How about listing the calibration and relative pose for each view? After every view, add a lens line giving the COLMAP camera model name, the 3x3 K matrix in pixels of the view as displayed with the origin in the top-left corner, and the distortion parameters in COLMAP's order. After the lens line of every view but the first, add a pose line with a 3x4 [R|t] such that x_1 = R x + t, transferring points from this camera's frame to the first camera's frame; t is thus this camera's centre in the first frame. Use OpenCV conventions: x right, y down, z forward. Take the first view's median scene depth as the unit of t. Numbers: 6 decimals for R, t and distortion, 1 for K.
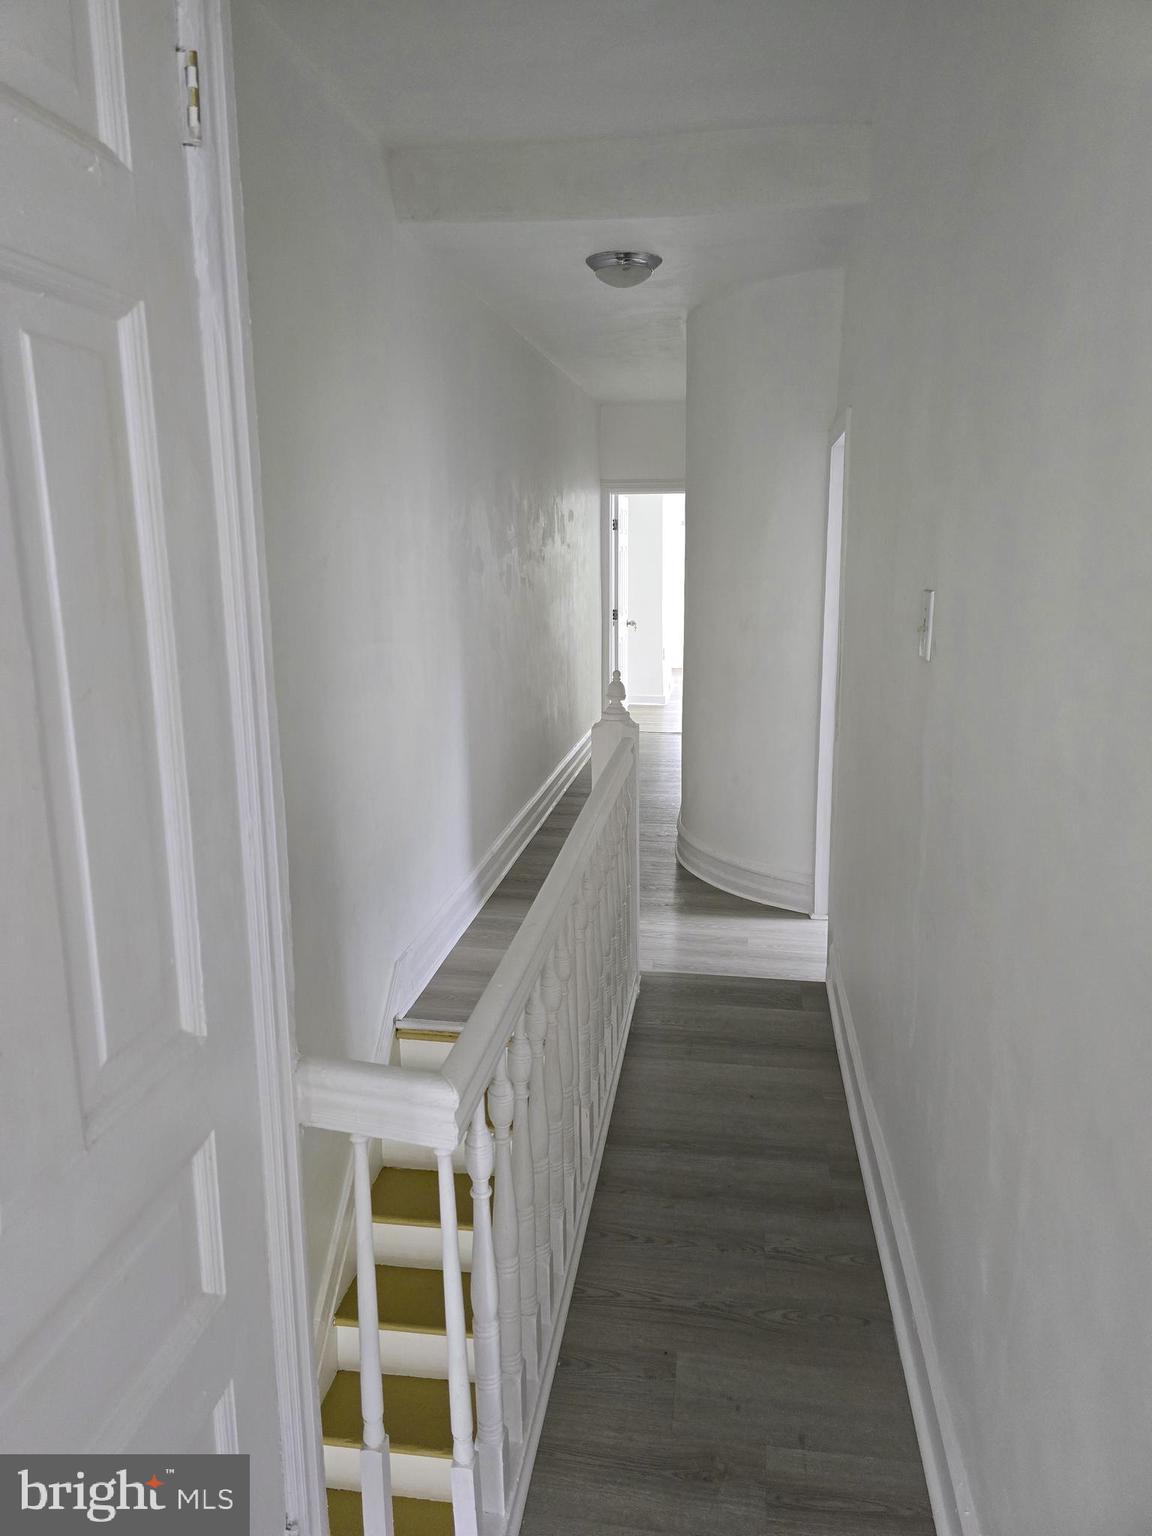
lens RADIAL K [[1021.9, 0, 577.6], [0, 1021.9, 764.4], [0, 0, 1]] dist [0.008743, -0.010963]
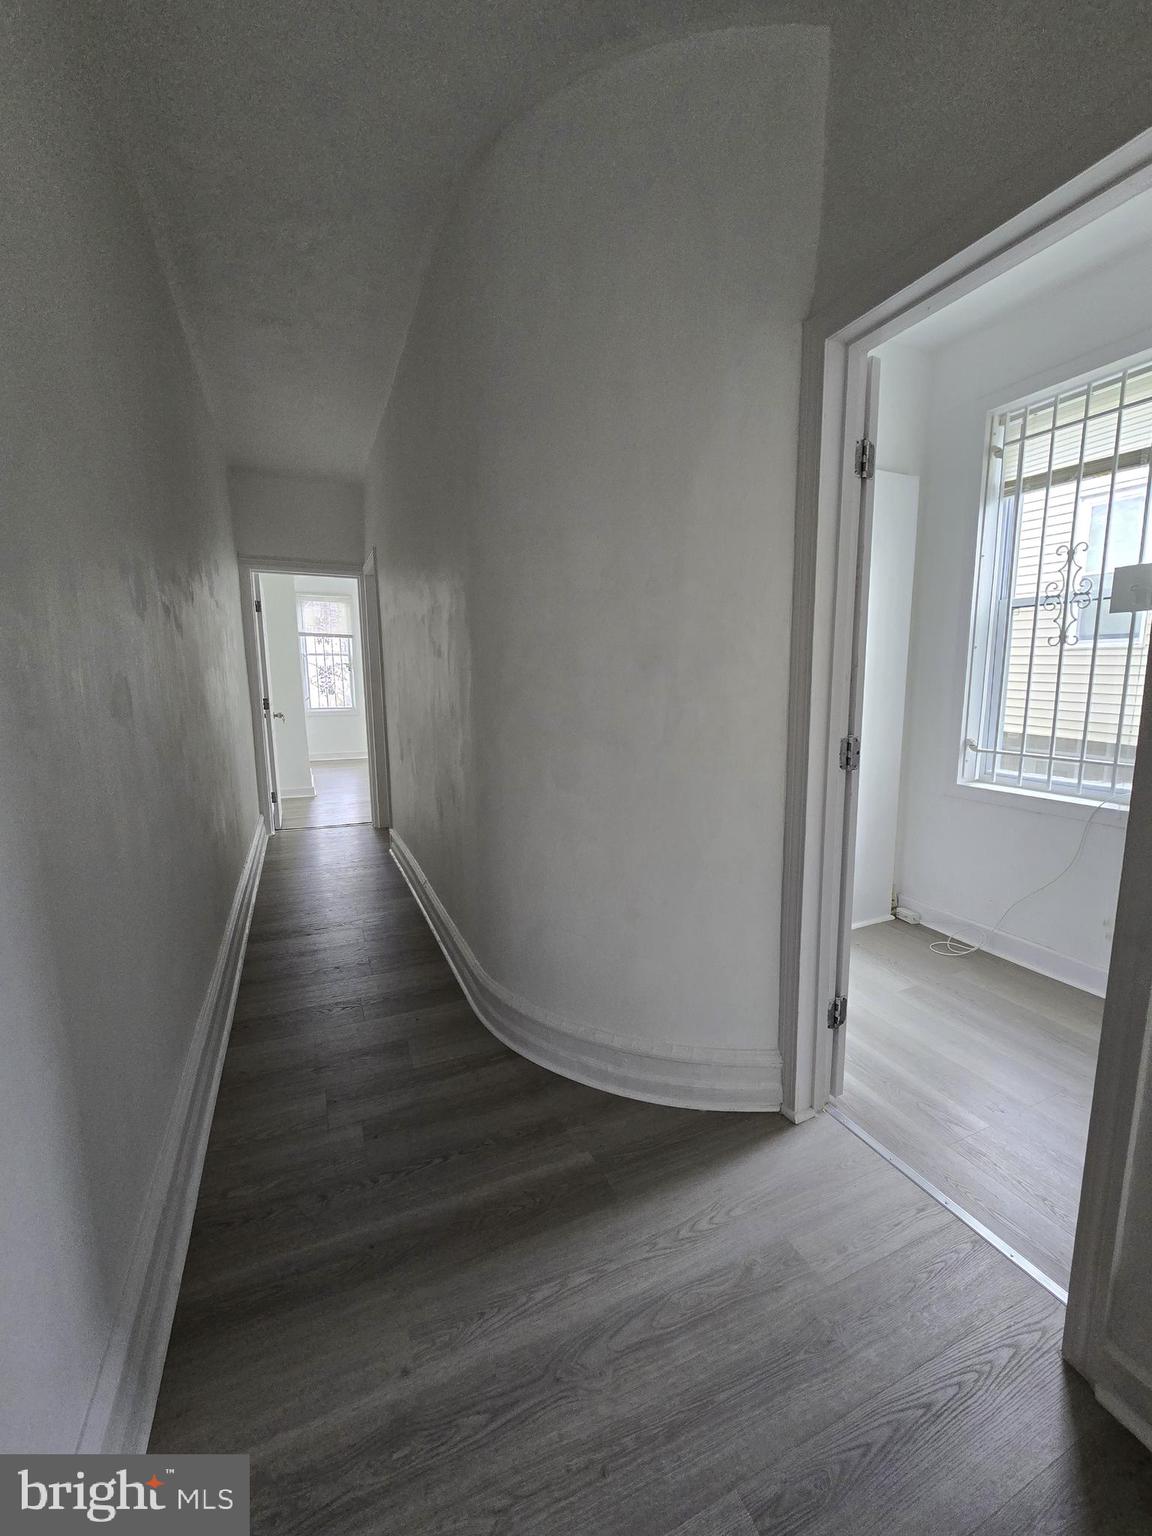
lens RADIAL K [[625.4, 0, 591.8], [0, 625.4, 773.2], [0, 0, 1]] dist [-0.002776, 0.000540]
pose [[0.830730, -0.082618, 0.550511, -0.035837], [0.119081, 0.992408, -0.030760, -0.034626], [-0.543791, 0.091109, 0.834261, 0.396666]]
